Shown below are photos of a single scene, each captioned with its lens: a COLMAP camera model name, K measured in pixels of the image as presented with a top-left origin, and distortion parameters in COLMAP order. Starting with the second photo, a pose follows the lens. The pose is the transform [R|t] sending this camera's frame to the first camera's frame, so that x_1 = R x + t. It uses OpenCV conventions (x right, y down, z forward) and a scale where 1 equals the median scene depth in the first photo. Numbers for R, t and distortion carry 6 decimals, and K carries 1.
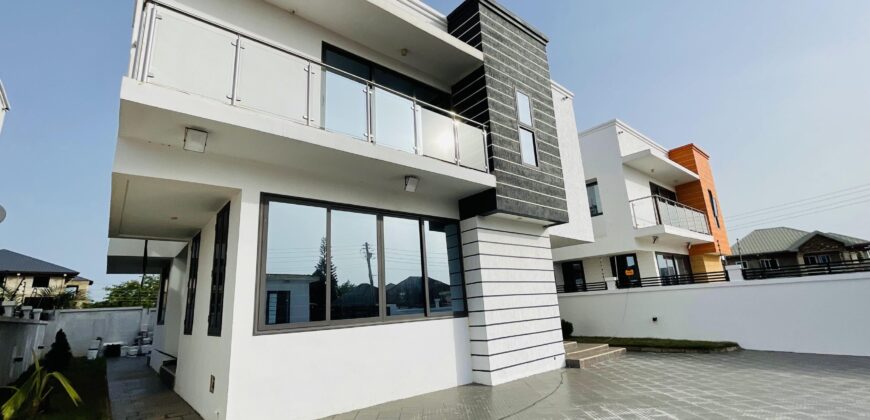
lens RADIAL K [[376.7, 0, 439.8], [0, 376.7, 212.7], [0, 0, 1]] dist [-0.003708, 0.000840]
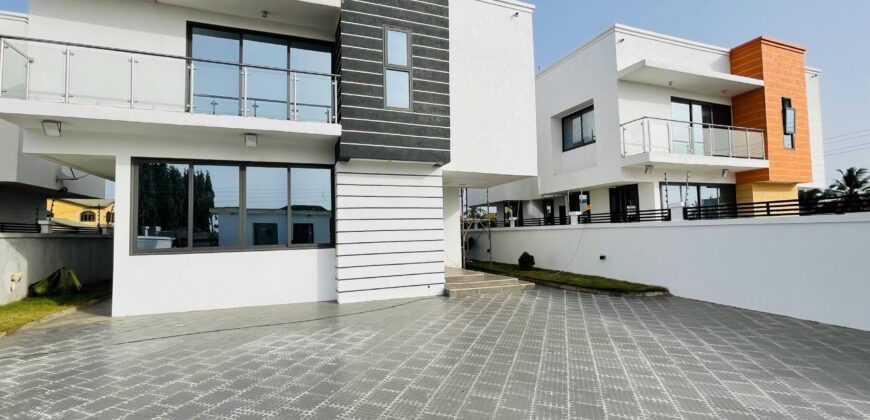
lens RADIAL K [[376.7, 0, 438.3], [0, 376.7, 214.6], [0, 0, 1]] dist [-0.003708, 0.000840]
pose [[0.942319, 0.017305, -0.334270, 0.680421], [0.052567, 0.978619, 0.198851, -0.039176], [0.330564, -0.204952, 0.921261, 0.032096]]
